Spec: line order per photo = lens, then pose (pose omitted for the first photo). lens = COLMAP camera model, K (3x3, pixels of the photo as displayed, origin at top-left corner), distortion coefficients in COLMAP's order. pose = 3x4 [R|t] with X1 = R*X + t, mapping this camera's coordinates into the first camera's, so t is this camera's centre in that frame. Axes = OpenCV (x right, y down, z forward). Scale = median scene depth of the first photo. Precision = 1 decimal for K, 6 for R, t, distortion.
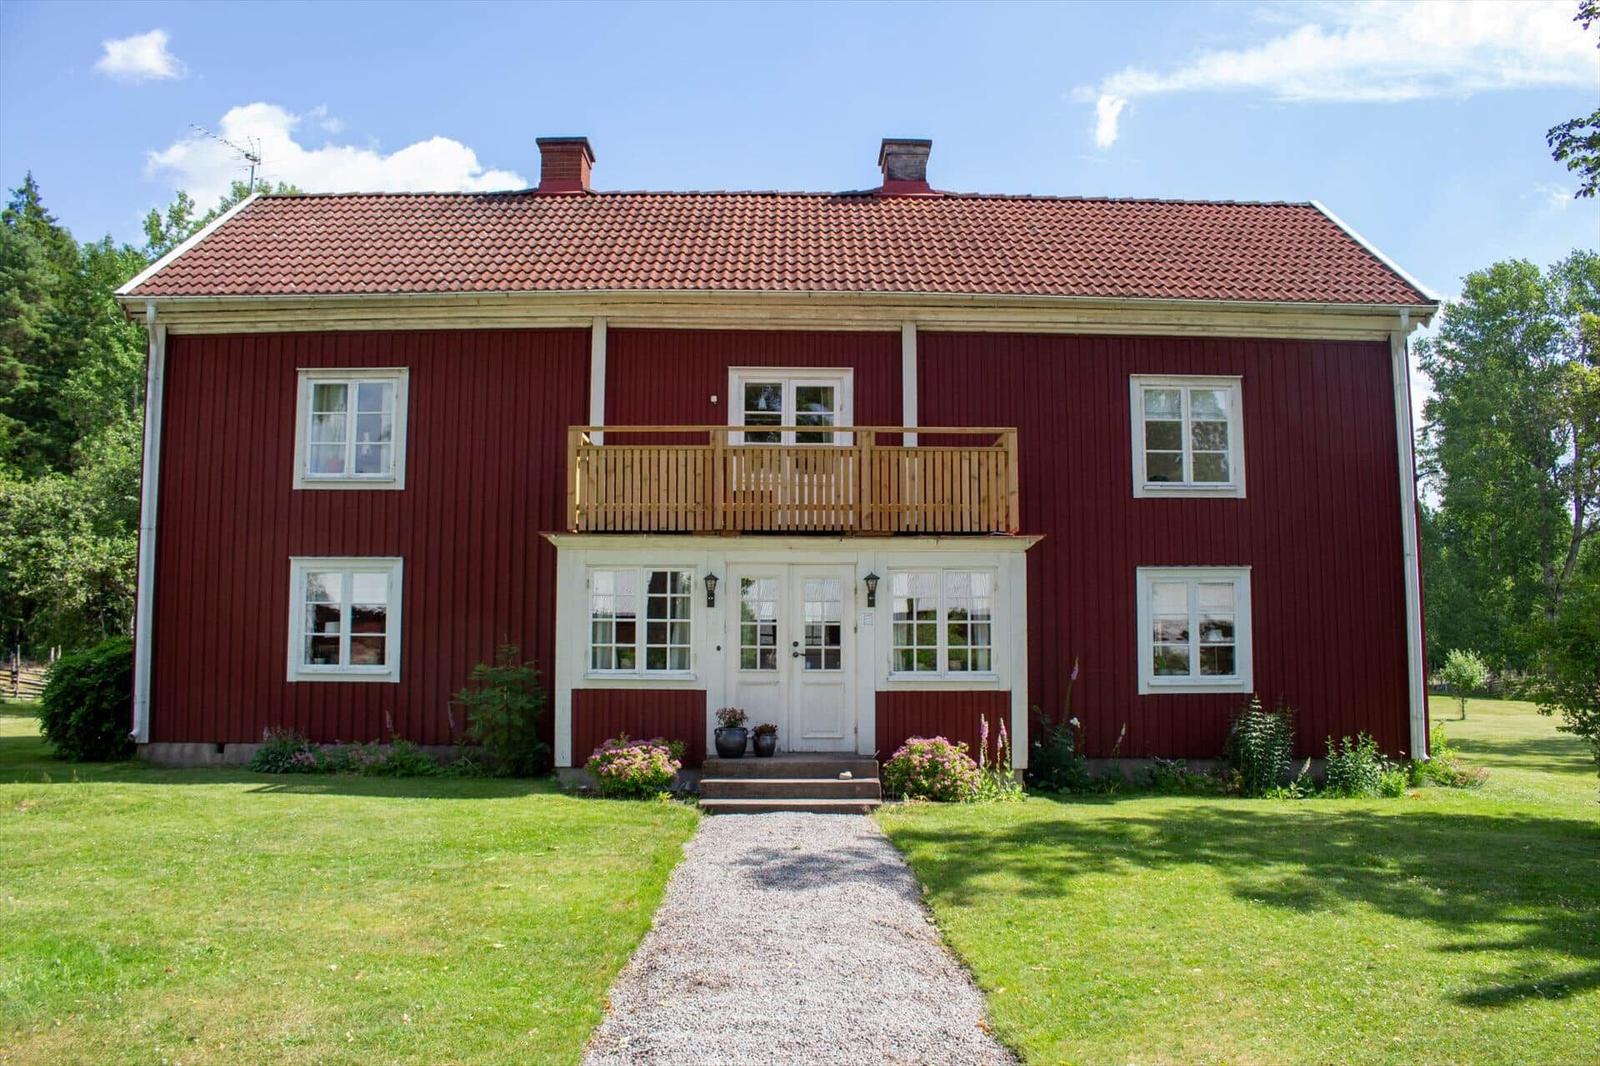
lens RADIAL K [[1377.0, 0, 803.0], [0, 1377.0, 509.8], [0, 0, 1]] dist [-0.131194, 0.004747]
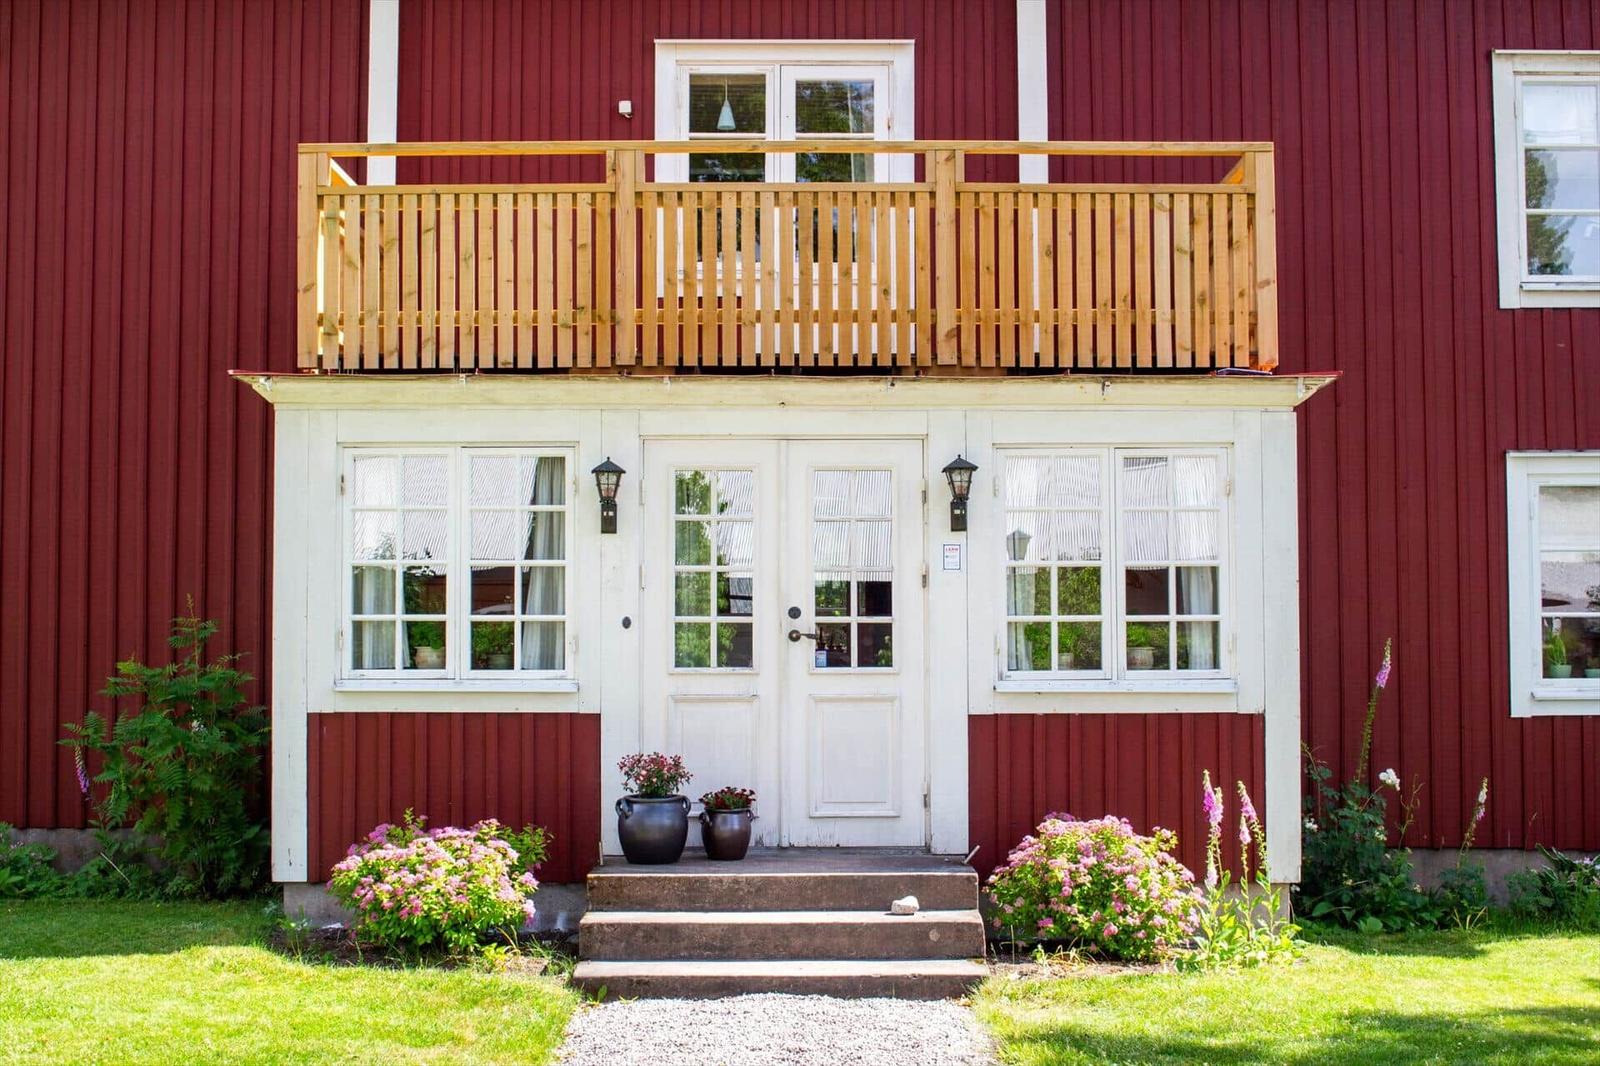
lens RADIAL K [[2132.7, 0, 794.4], [0, 2132.7, 495.4], [0, 0, 1]] dist [-0.043992, -0.002124]
pose [[0.999894, -0.004951, -0.013725, 0.004635], [0.005477, 0.999243, 0.038524, 0.030623], [0.013524, -0.038596, 0.999163, 0.285455]]
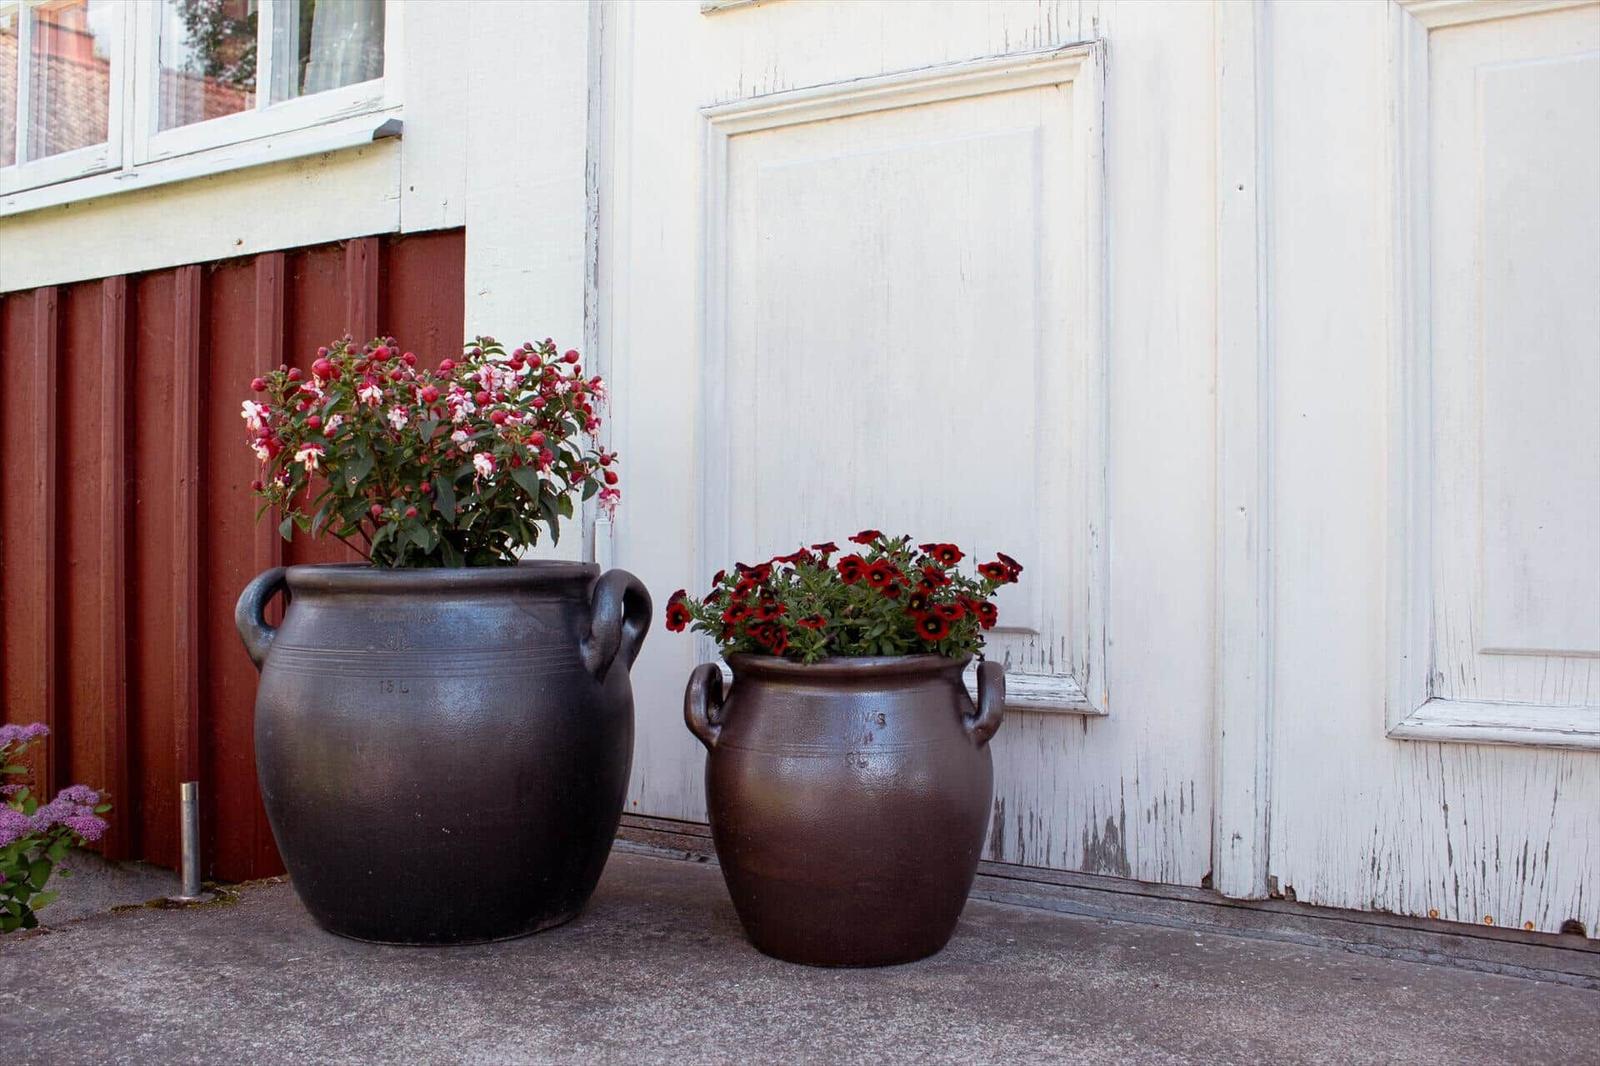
lens RADIAL K [[1667.3, 0, 800.0], [0, 1667.3, 533.0], [0, 0, 1]] dist [-0.066391, 0.013454]
pose [[0.812613, 0.001891, -0.582801, 0.025322], [0.054179, 0.995419, 0.078773, 0.143472], [0.580280, -0.095587, 0.808788, 0.890392]]
